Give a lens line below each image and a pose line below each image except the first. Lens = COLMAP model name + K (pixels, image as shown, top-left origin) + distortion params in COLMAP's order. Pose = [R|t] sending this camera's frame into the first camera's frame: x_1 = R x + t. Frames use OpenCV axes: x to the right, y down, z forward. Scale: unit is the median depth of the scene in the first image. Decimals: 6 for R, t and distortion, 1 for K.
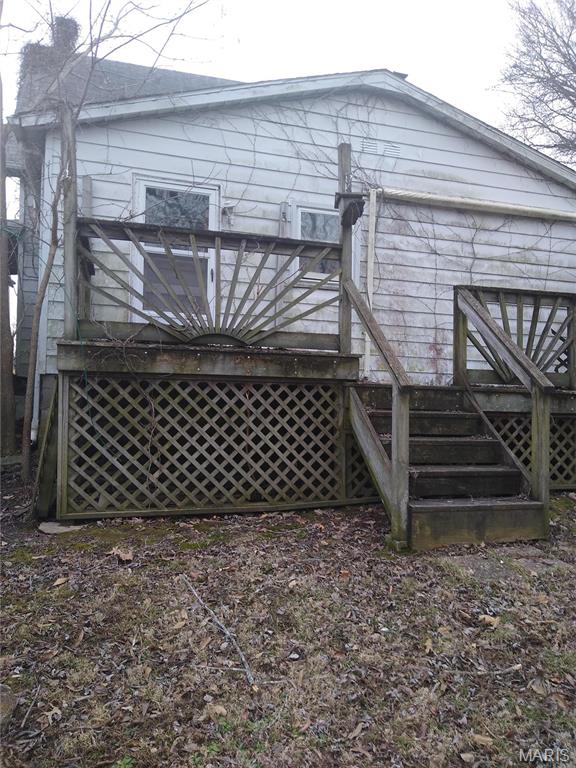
lens RADIAL K [[605.2, 0, 285.4], [0, 605.2, 366.0], [0, 0, 1]] dist [0.051488, -0.009863]
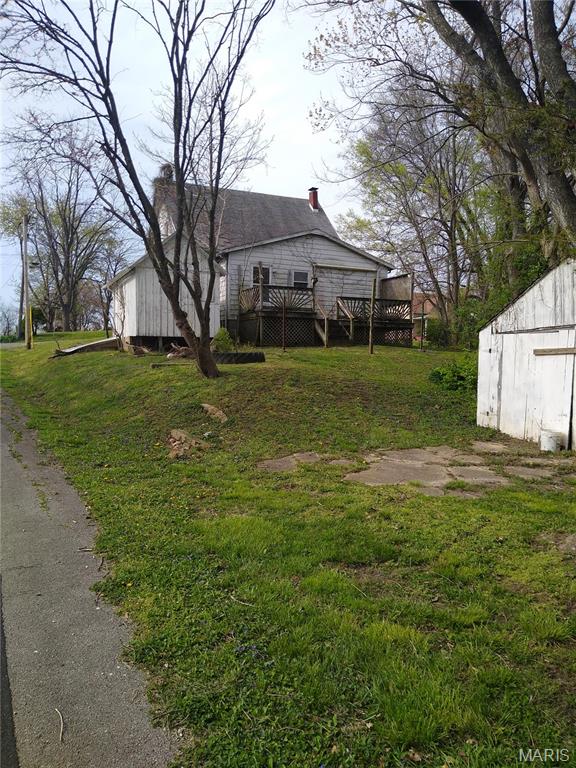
lens RADIAL K [[605.2, 0, 283.6], [0, 605.2, 388.9], [0, 0, 1]] dist [0.051488, -0.009863]
pose [[0.985010, -0.028184, 0.170180, -0.735208], [0.013459, 0.996111, 0.087069, 0.123109], [-0.171973, -0.083473, 0.981559, -2.790433]]
